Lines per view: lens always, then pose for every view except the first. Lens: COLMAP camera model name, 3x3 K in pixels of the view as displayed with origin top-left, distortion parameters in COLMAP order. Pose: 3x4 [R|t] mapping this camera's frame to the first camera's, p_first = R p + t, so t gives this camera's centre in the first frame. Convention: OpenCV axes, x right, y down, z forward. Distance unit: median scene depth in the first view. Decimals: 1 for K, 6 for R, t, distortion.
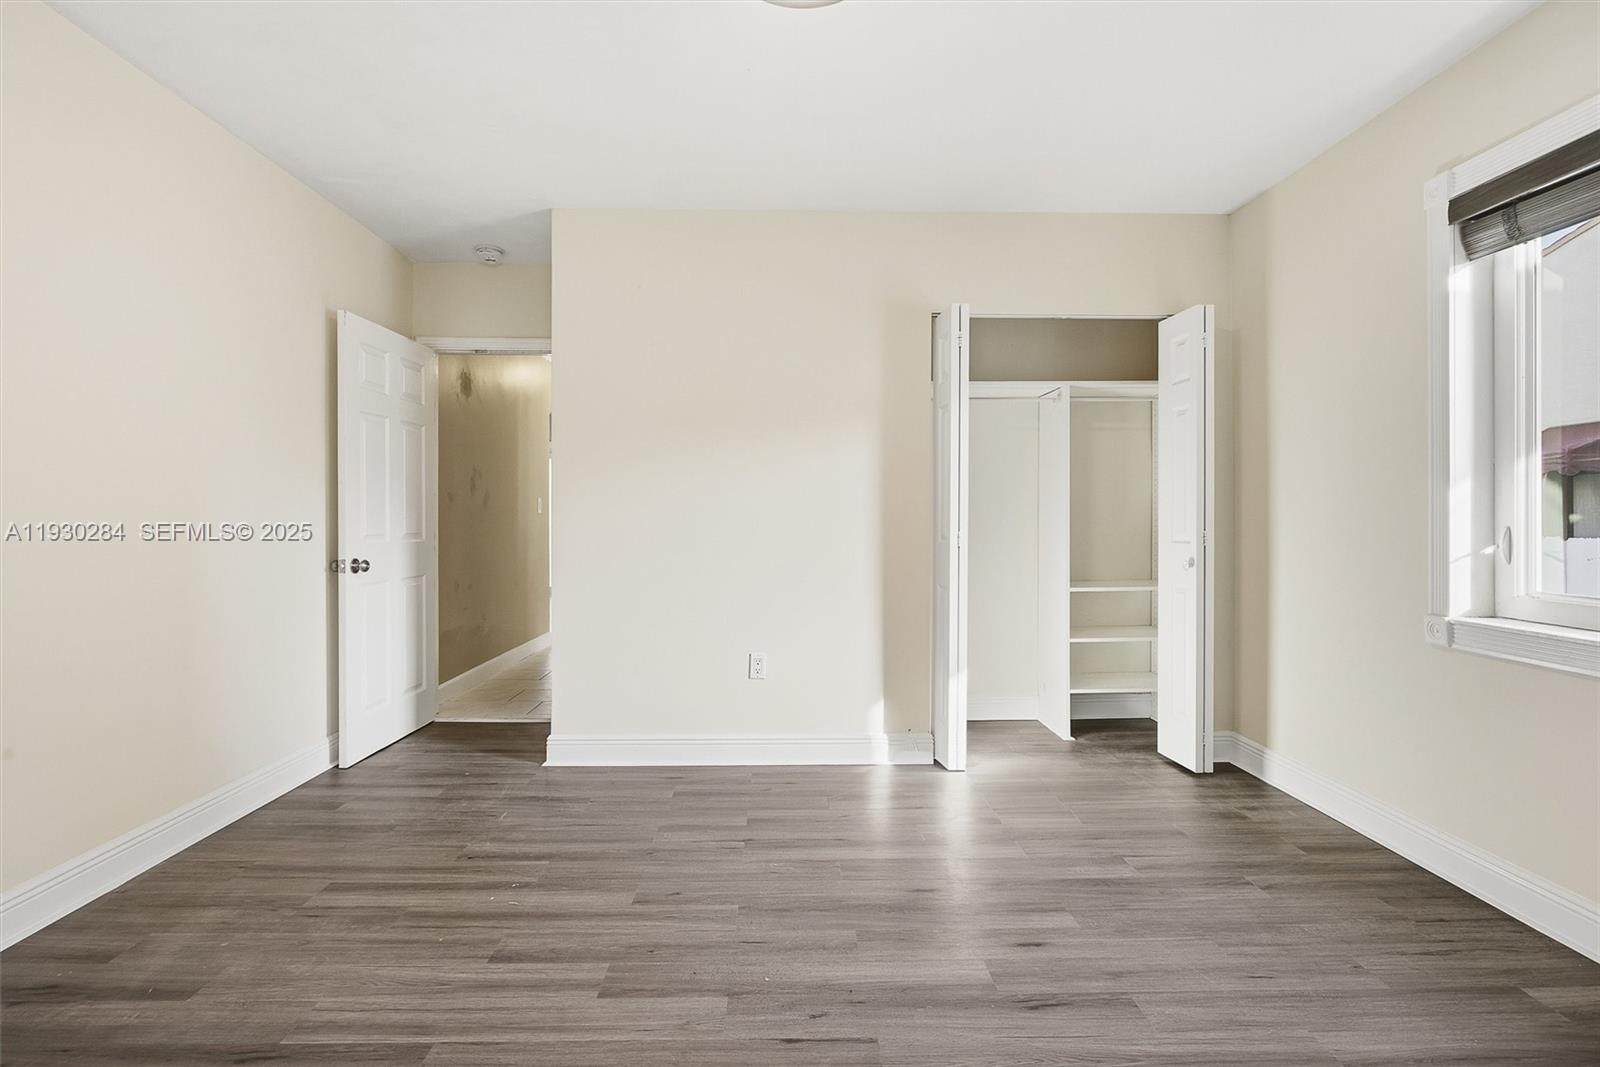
lens RADIAL K [[755.2, 0, 791.2], [0, 755.2, 527.0], [0, 0, 1]] dist [-0.012109, 0.002921]
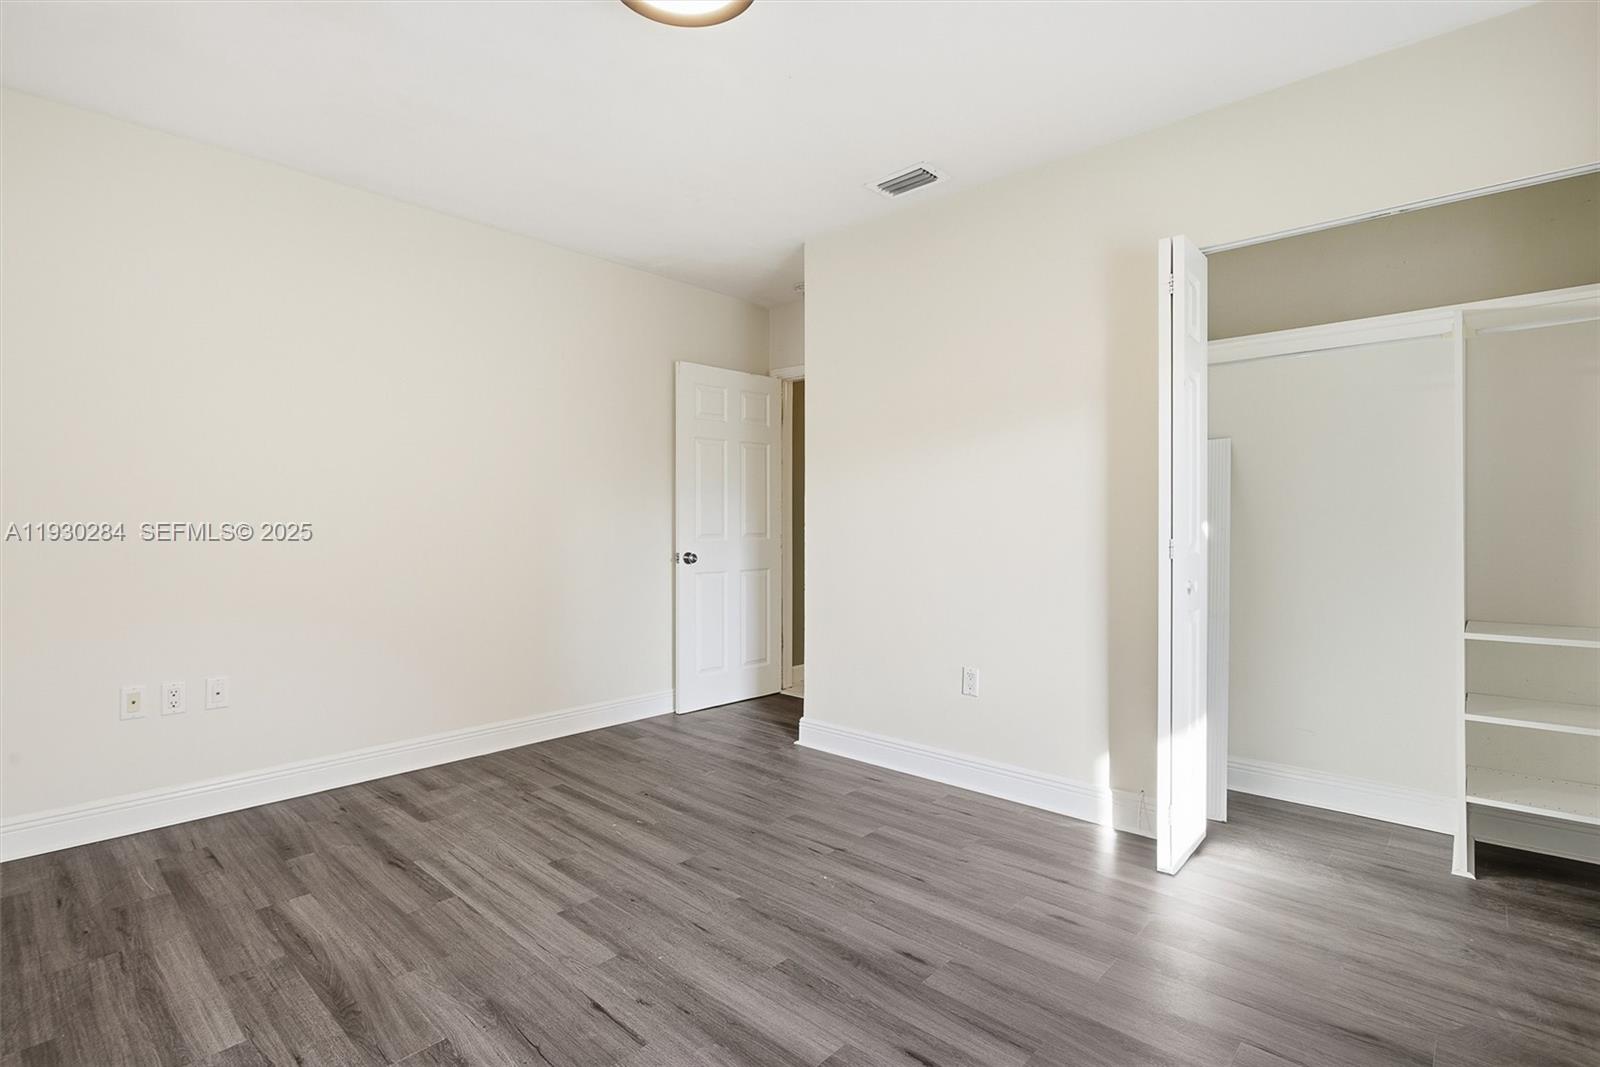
lens RADIAL K [[755.2, 0, 806.5], [0, 755.2, 521.0], [0, 0, 1]] dist [-0.012109, 0.002921]
pose [[0.732155, 0.000789, -0.681137, 0.586021], [-0.010309, 0.999898, -0.009923, -0.000665], [0.681060, 0.014287, 0.732088, 0.253146]]
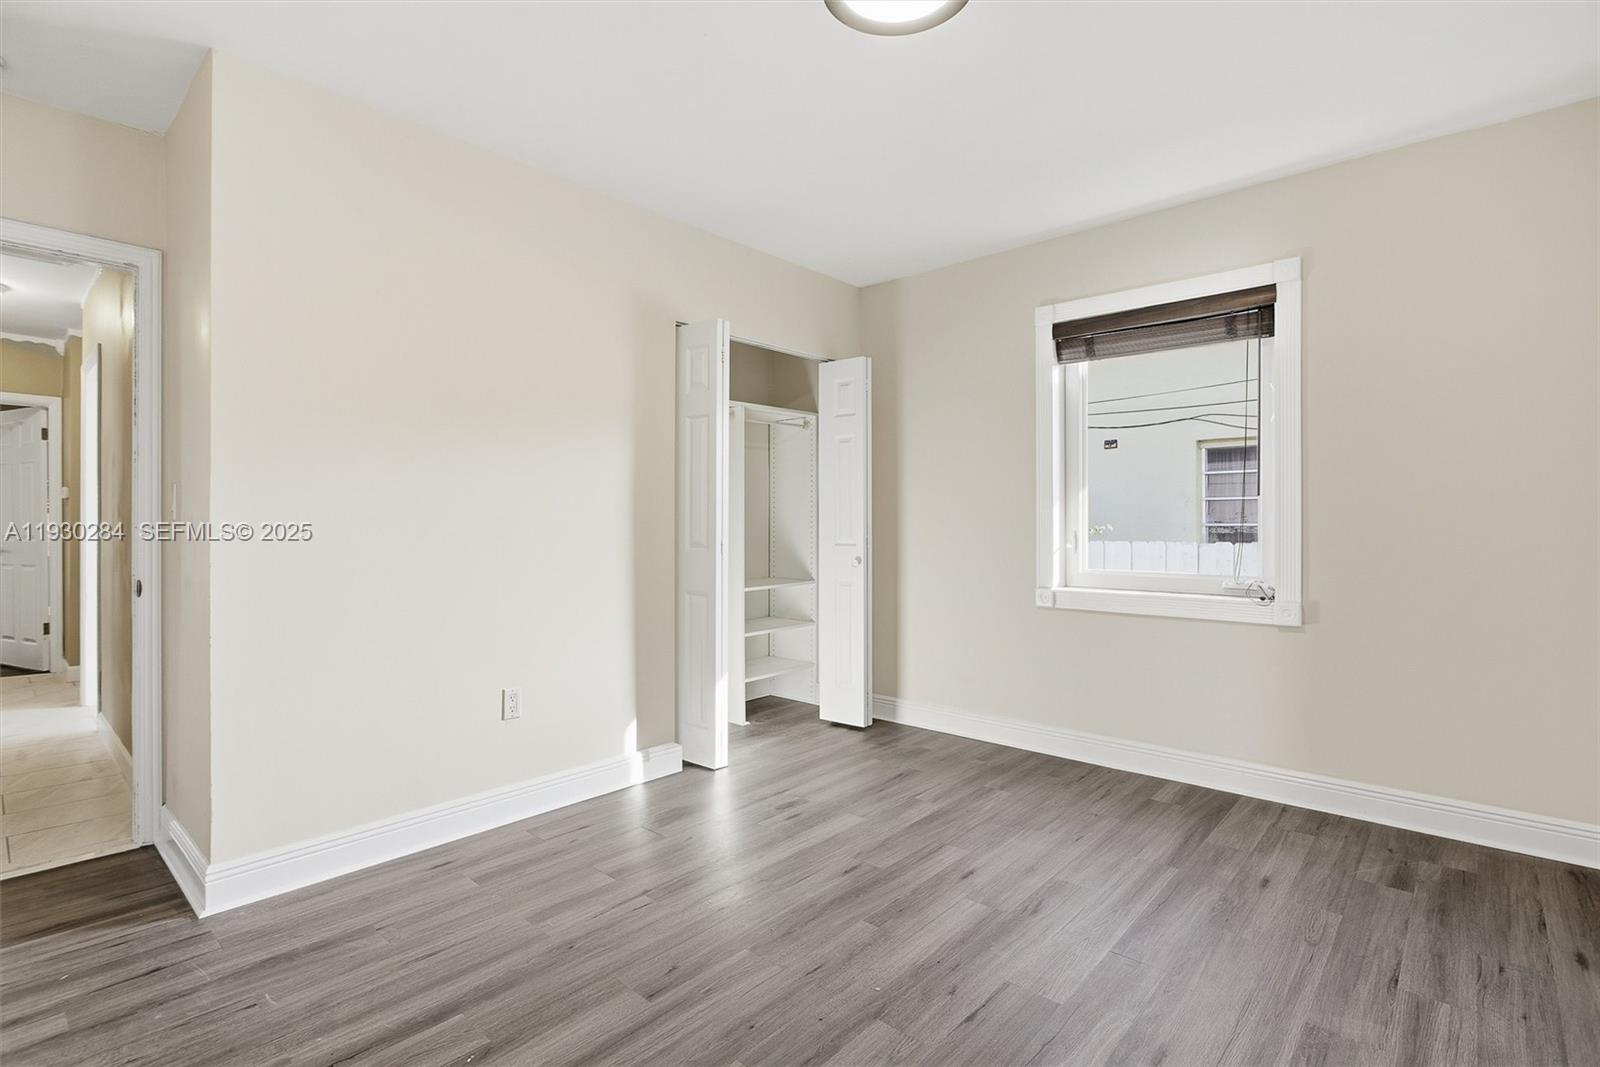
lens RADIAL K [[755.2, 0, 781.2], [0, 755.2, 524.3], [0, 0, 1]] dist [-0.012109, 0.002921]
pose [[0.694258, -0.000494, 0.719726, -0.589389], [0.009199, 0.999924, -0.008187, -0.005418], [-0.719668, 0.012304, 0.694209, 0.275852]]
